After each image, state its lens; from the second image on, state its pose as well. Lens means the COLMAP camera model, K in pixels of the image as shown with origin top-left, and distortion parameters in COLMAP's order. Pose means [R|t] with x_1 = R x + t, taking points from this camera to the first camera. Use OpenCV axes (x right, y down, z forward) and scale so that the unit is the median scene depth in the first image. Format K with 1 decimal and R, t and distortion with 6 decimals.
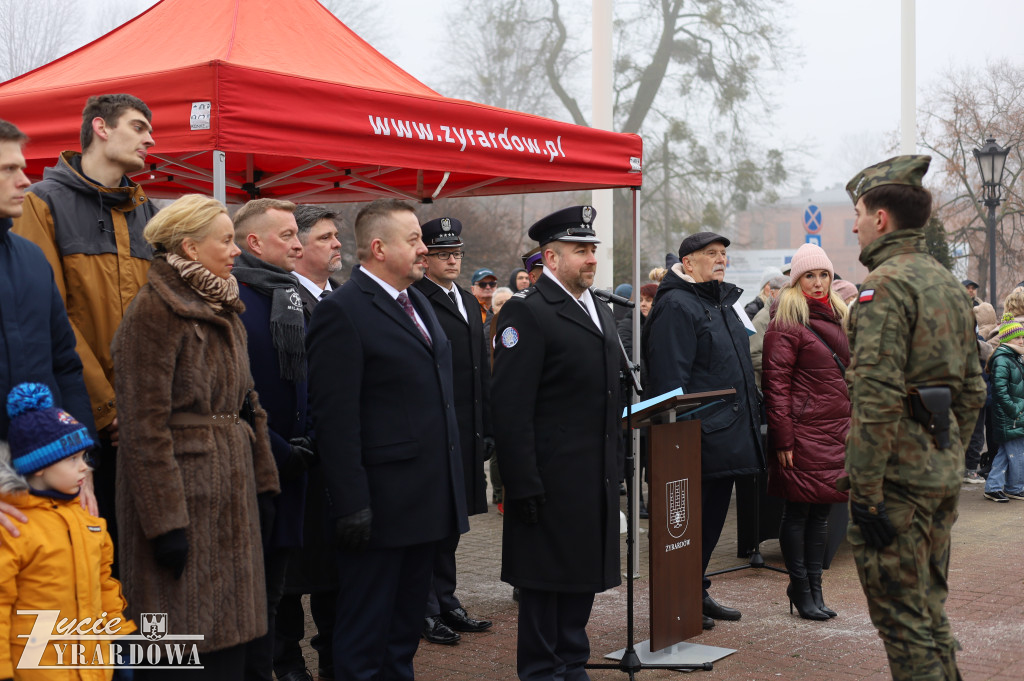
lens RADIAL K [[1473.9, 0, 508.4], [0, 1473.9, 340.5], [0, 0, 1]] dist [0.036752, 0.000000]
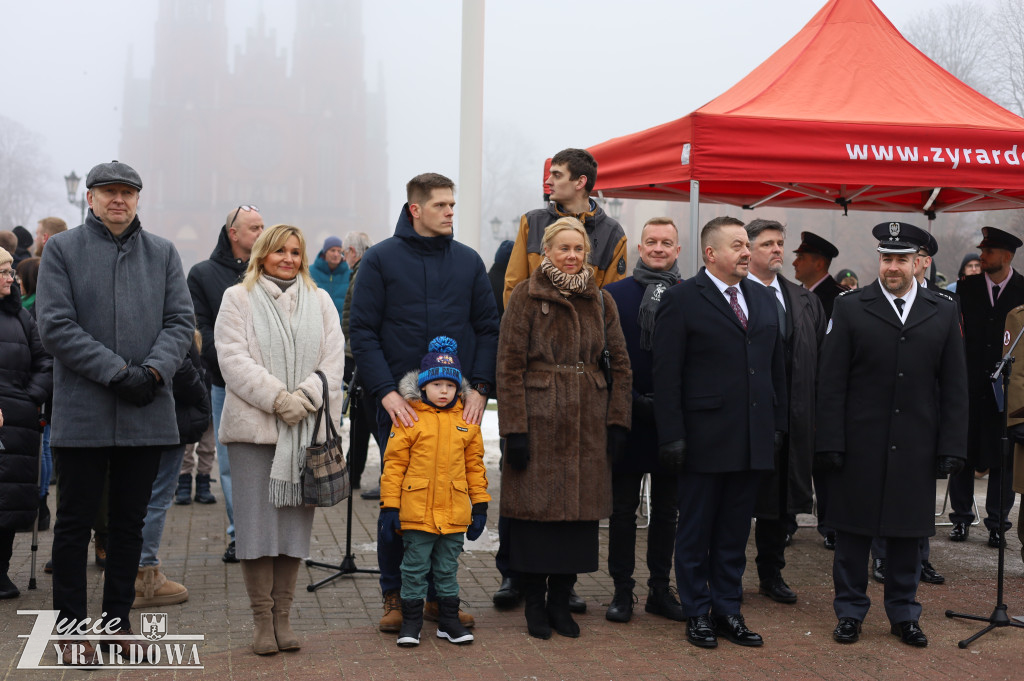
lens RADIAL K [[1473.9, 0, 508.1], [0, 1473.9, 329.7], [0, 0, 1]] dist [0.036752, 0.000000]
pose [[0.778091, 0.034371, -0.627210, 0.509728], [-0.040236, 0.999178, 0.004839, 0.007377], [0.626862, 0.021471, 0.778835, -0.141707]]
